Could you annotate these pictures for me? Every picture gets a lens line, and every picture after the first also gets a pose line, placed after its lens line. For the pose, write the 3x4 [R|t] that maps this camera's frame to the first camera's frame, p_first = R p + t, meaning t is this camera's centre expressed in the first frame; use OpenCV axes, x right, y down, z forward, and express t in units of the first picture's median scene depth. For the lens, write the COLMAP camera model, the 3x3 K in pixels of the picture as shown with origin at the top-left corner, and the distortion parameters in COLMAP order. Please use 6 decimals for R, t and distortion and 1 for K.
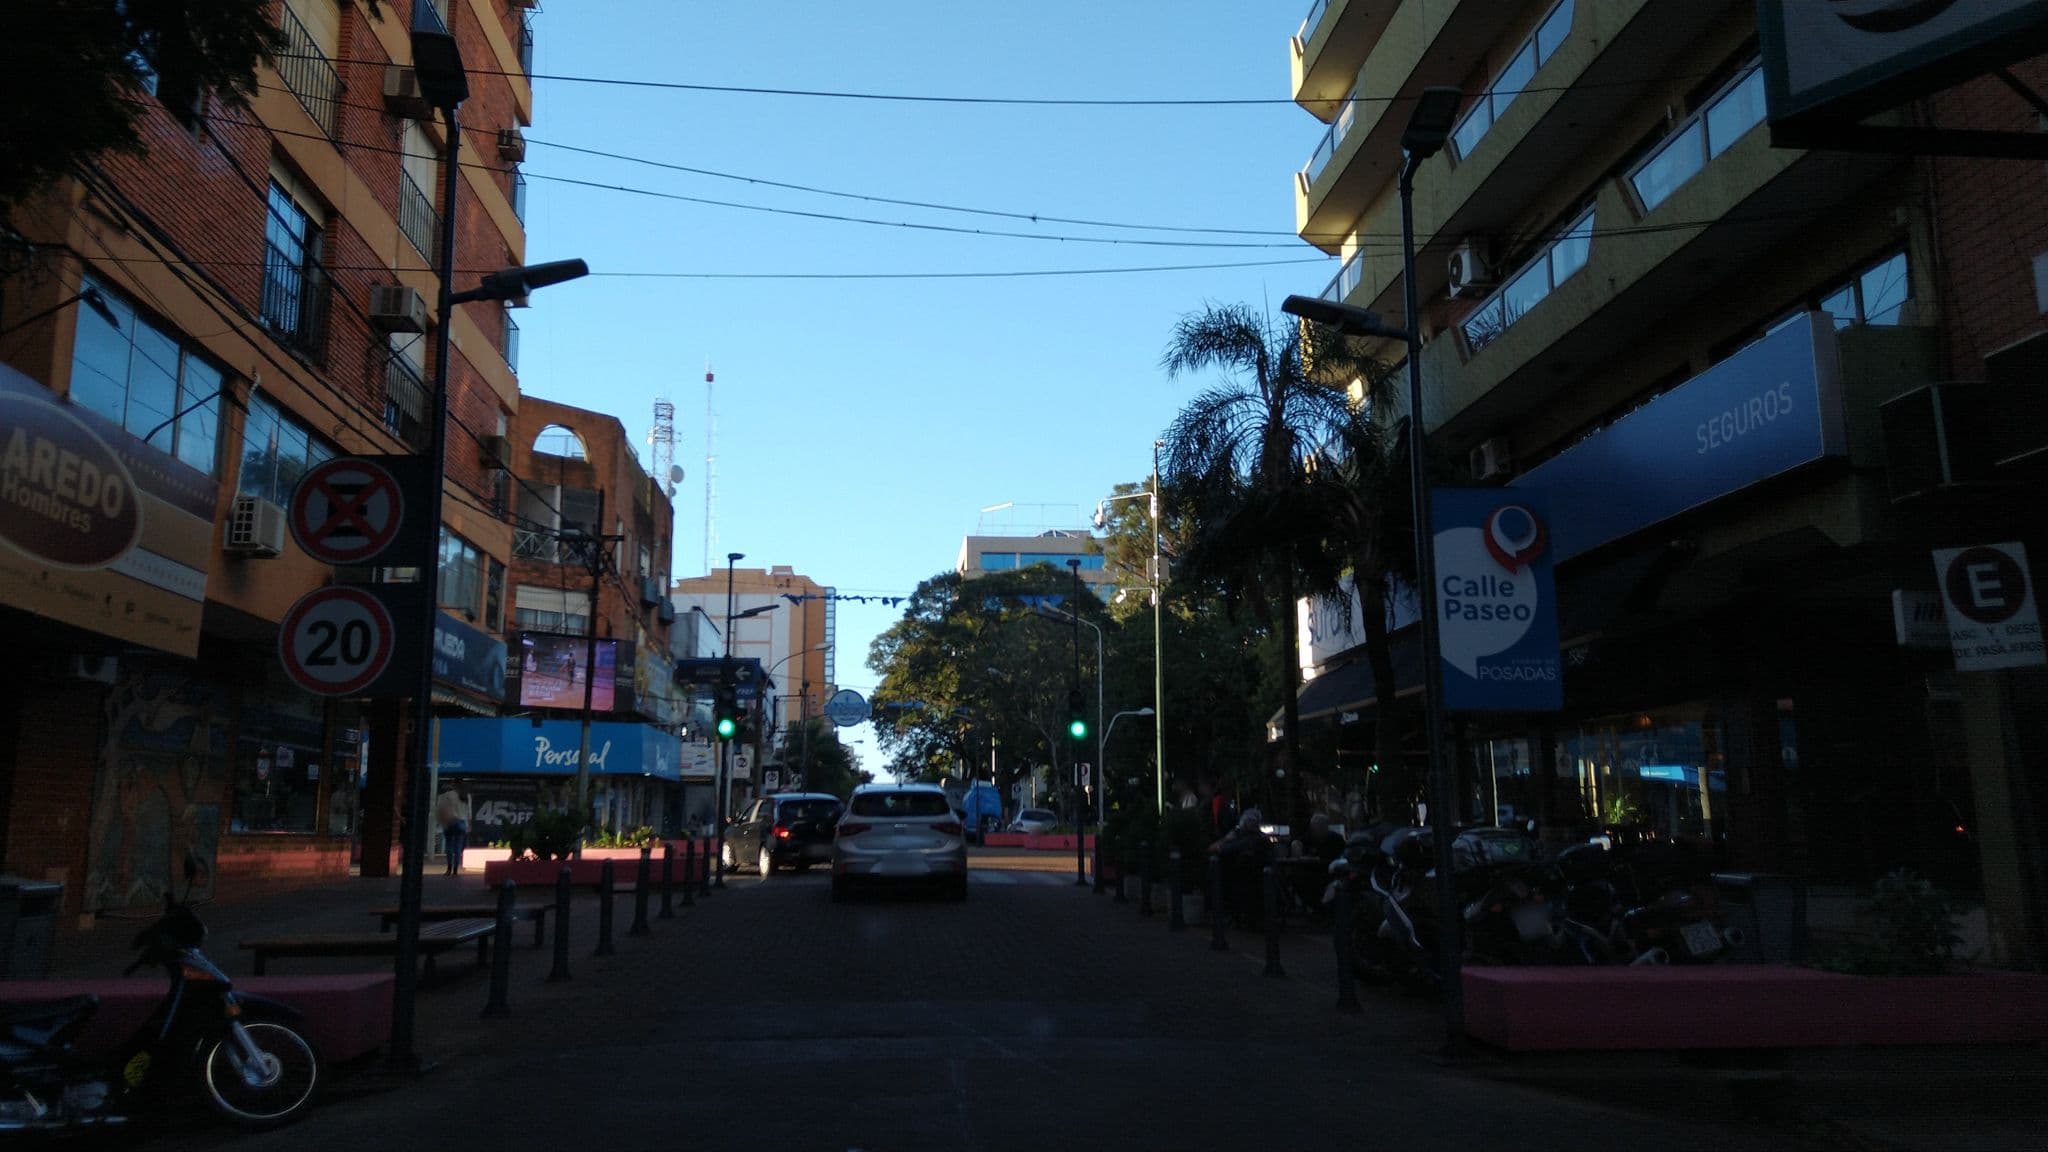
lens RADIAL K [[1511.7, 0, 1024.0], [0, 1511.7, 576.0], [0, 0, 1]] dist [0.001682, 0.002776]
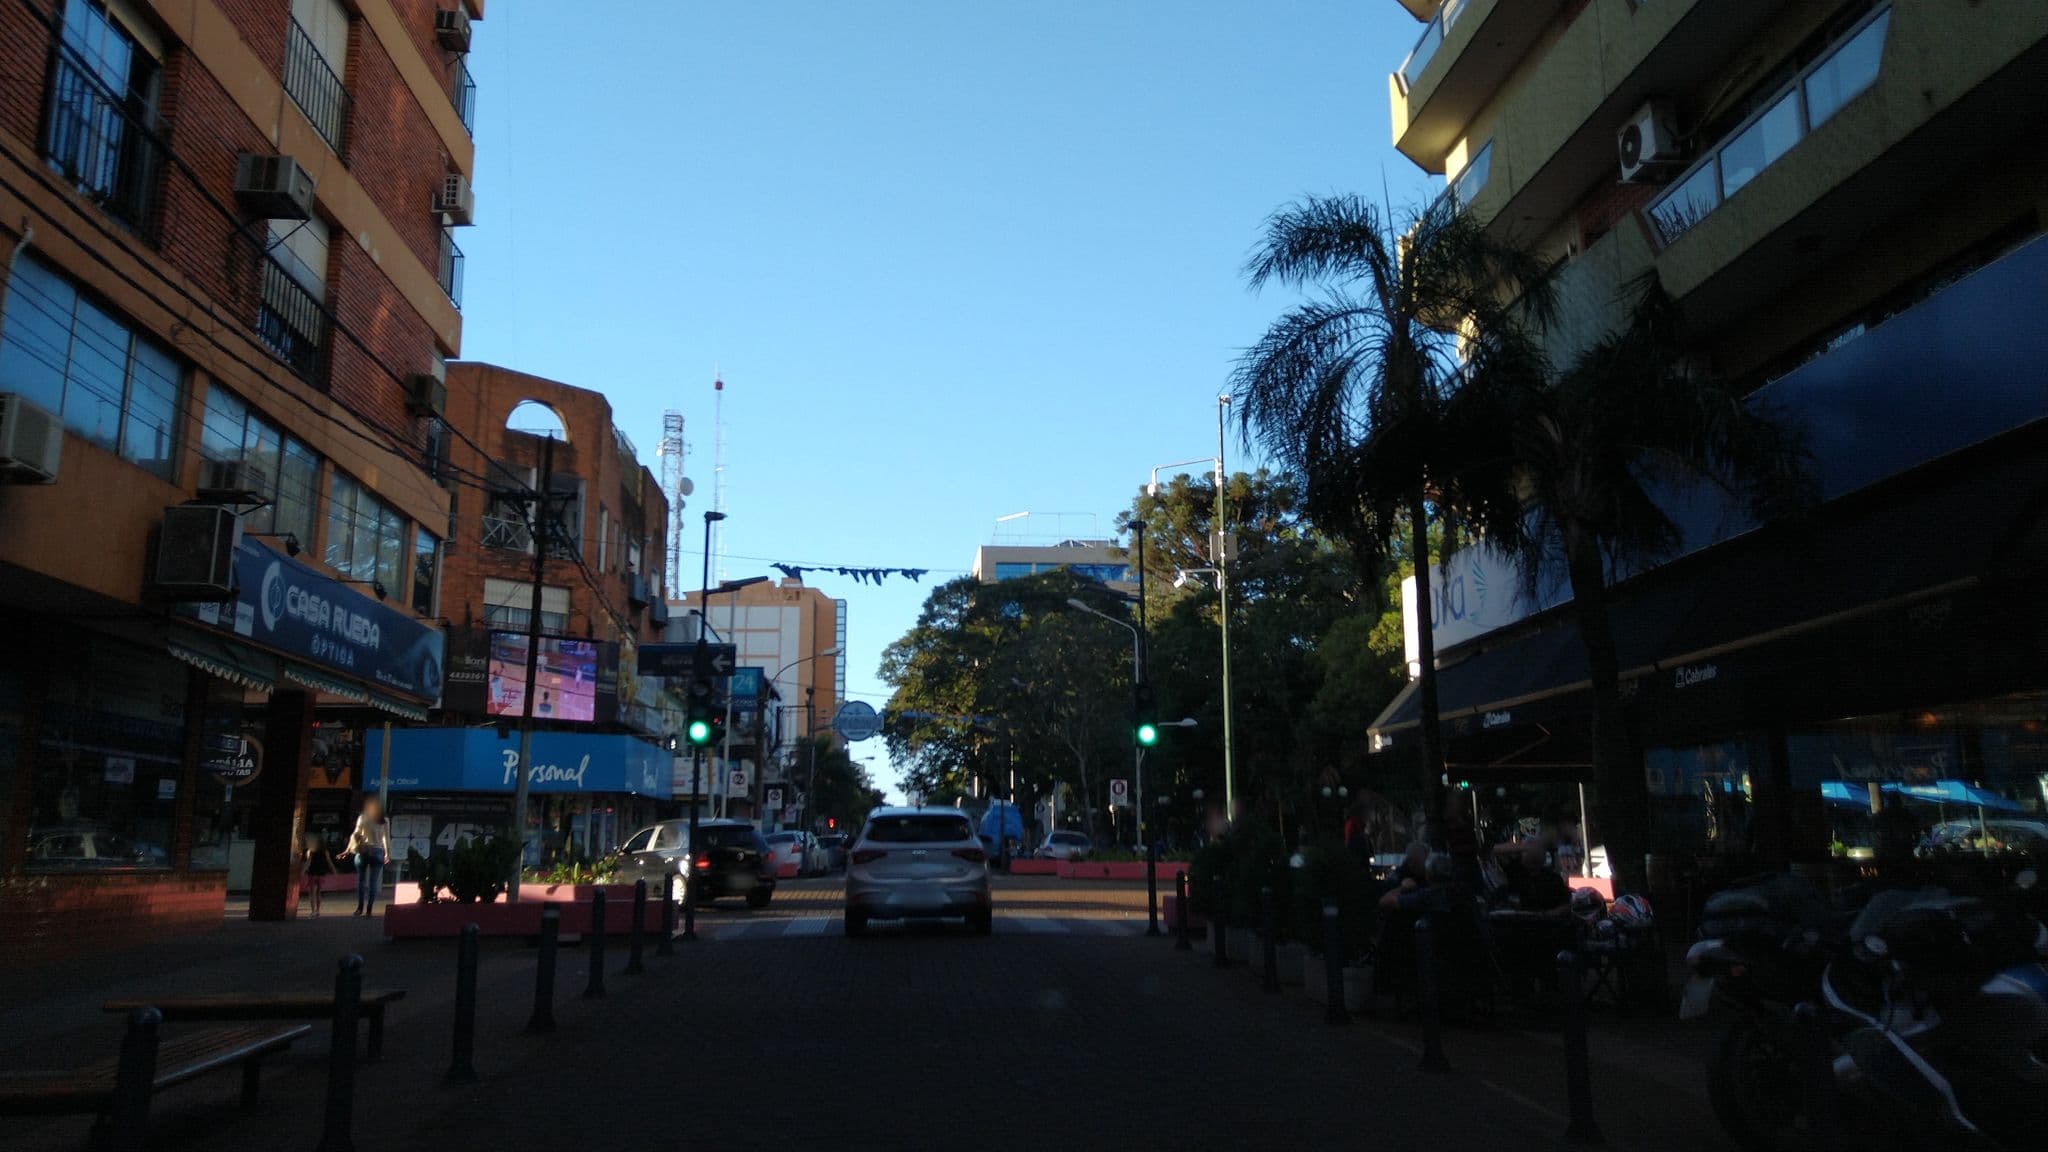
lens RADIAL K [[1481.1, 0, 1020.4], [0, 1481.1, 538.6], [0, 0, 1]] dist [0.003395, -0.006729]
pose [[0.999968, -0.001370, -0.007910, -0.013840], [0.001056, 0.999217, -0.039549, 0.017132], [0.007958, 0.039539, 0.999186, 0.129136]]
